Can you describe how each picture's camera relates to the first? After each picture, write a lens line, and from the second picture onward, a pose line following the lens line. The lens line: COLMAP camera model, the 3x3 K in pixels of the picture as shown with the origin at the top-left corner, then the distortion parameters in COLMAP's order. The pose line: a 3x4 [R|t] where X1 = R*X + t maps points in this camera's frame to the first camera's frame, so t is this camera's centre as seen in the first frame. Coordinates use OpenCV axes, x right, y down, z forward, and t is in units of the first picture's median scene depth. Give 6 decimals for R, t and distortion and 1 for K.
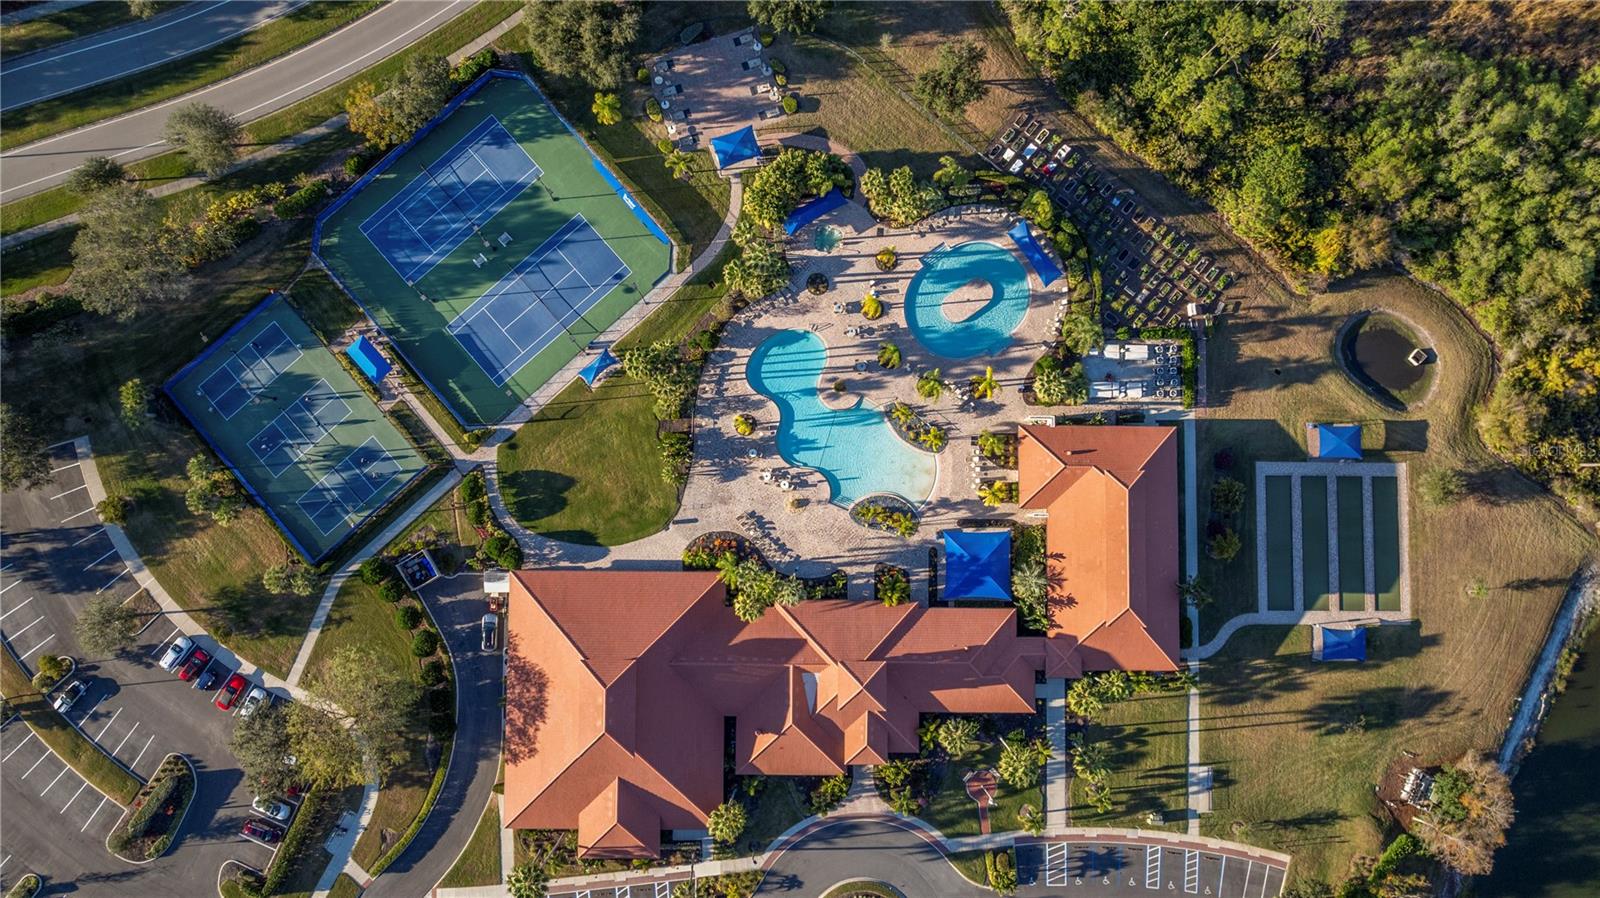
lens RADIAL K [[1365.5, 0, 800.0], [0, 1365.5, 449.0], [0, 0, 1]] dist [-0.080282, 0.132986]
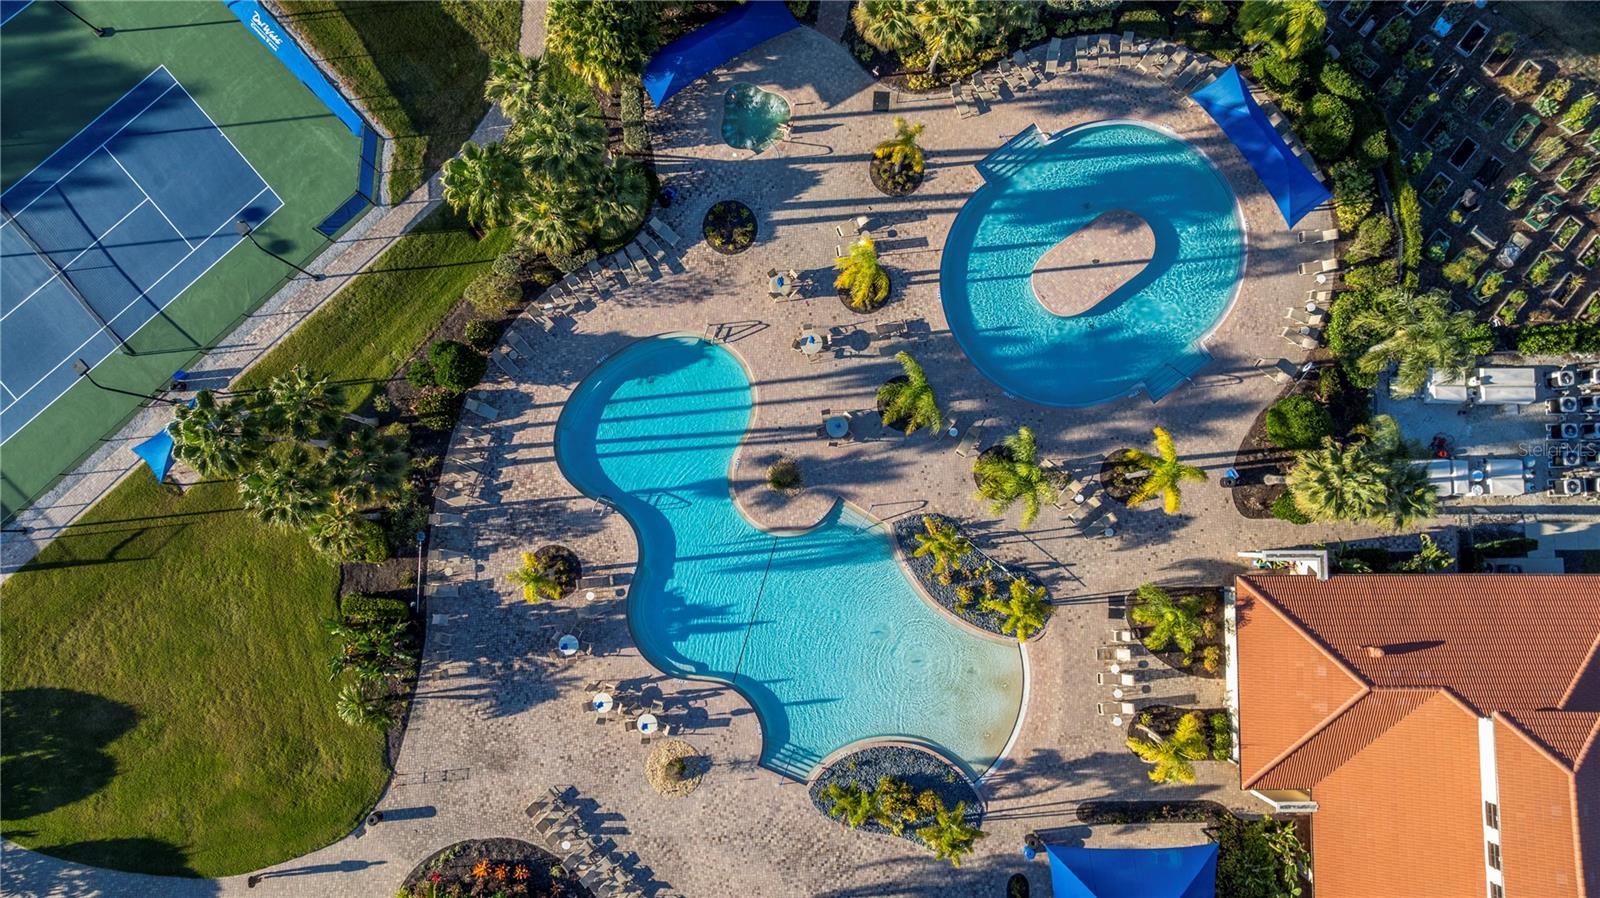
lens RADIAL K [[1365.5, 0, 800.0], [0, 1365.5, 449.0], [0, 0, 1]] dist [-0.080282, 0.132986]
pose [[0.999927, -0.008269, -0.008777, 0.037104], [0.008169, 0.999902, -0.011392, -0.048963], [0.008870, 0.011320, 0.999897, 0.589939]]
